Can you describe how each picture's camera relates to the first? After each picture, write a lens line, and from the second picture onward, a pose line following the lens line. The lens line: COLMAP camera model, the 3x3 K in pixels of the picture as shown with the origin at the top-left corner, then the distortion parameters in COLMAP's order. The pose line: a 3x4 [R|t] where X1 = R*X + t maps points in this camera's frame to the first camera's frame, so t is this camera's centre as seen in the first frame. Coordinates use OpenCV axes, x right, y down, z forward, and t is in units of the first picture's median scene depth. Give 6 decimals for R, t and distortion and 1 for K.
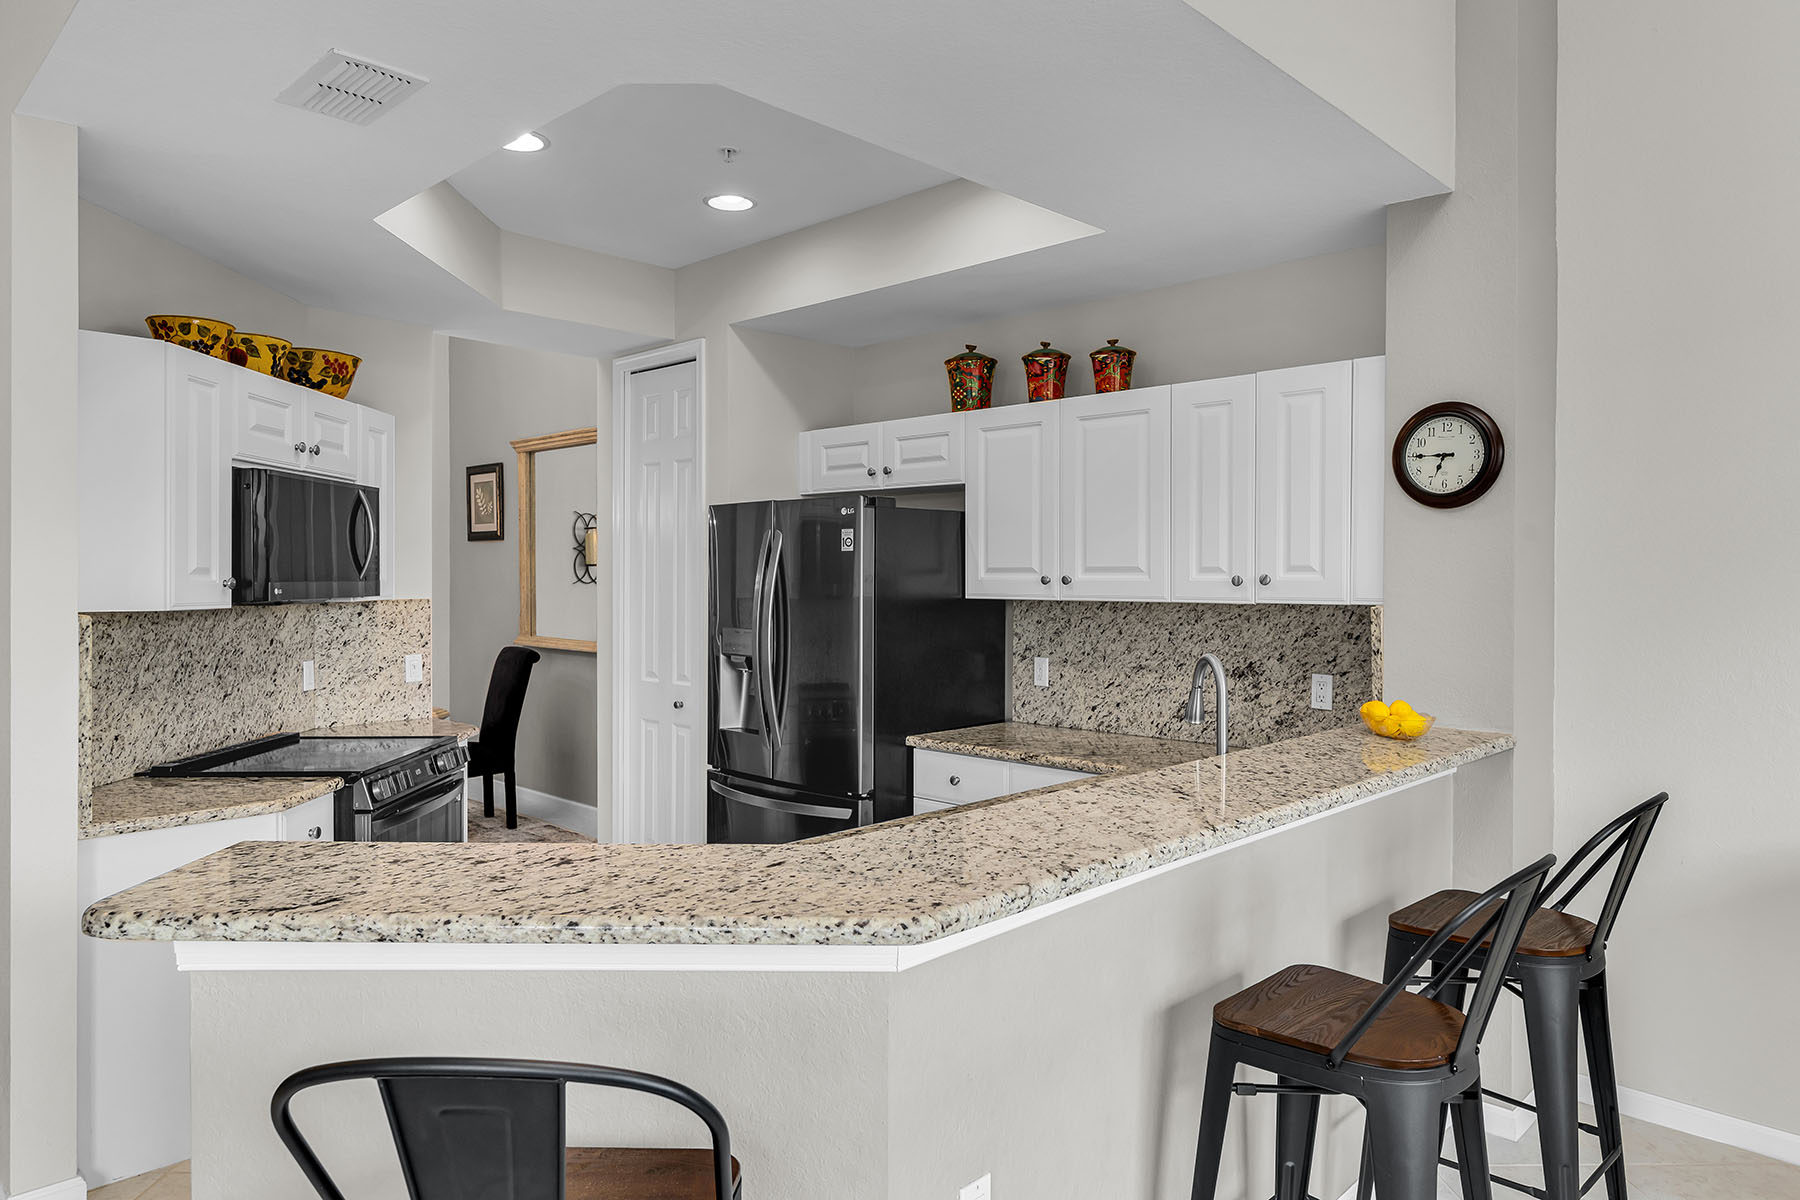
lens RADIAL K [[1142.5, 0, 899.1], [0, 1142.5, 589.7], [0, 0, 1]] dist [0.007230, 0.001097]
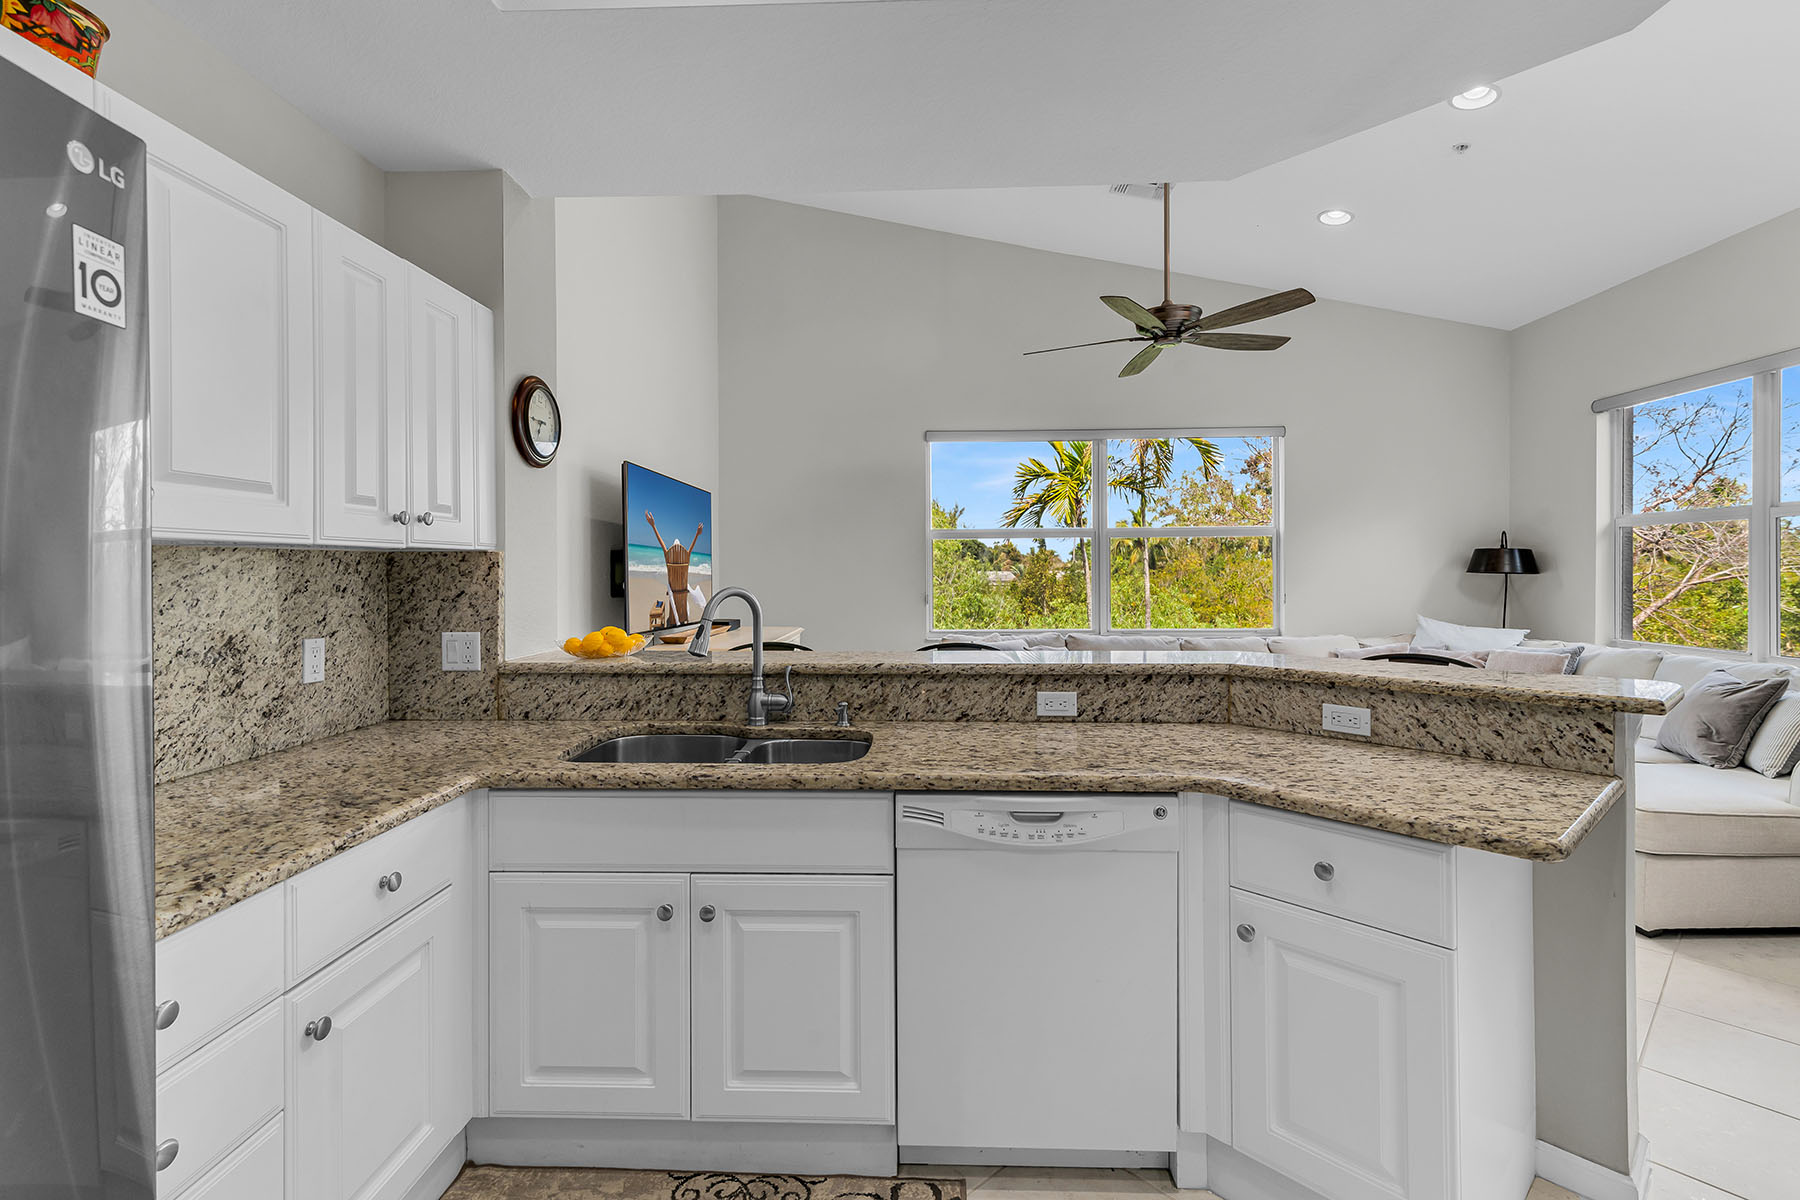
lens RADIAL K [[814.2, 0, 902.0], [0, 814.2, 574.4], [0, 0, 1]] dist [0.011406, 0.000017]
pose [[-0.663604, -0.002637, 0.748079, -0.328388], [0.013885, 0.999778, 0.015841, 0.025328], [-0.747955, 0.020900, -0.663420, 1.056633]]
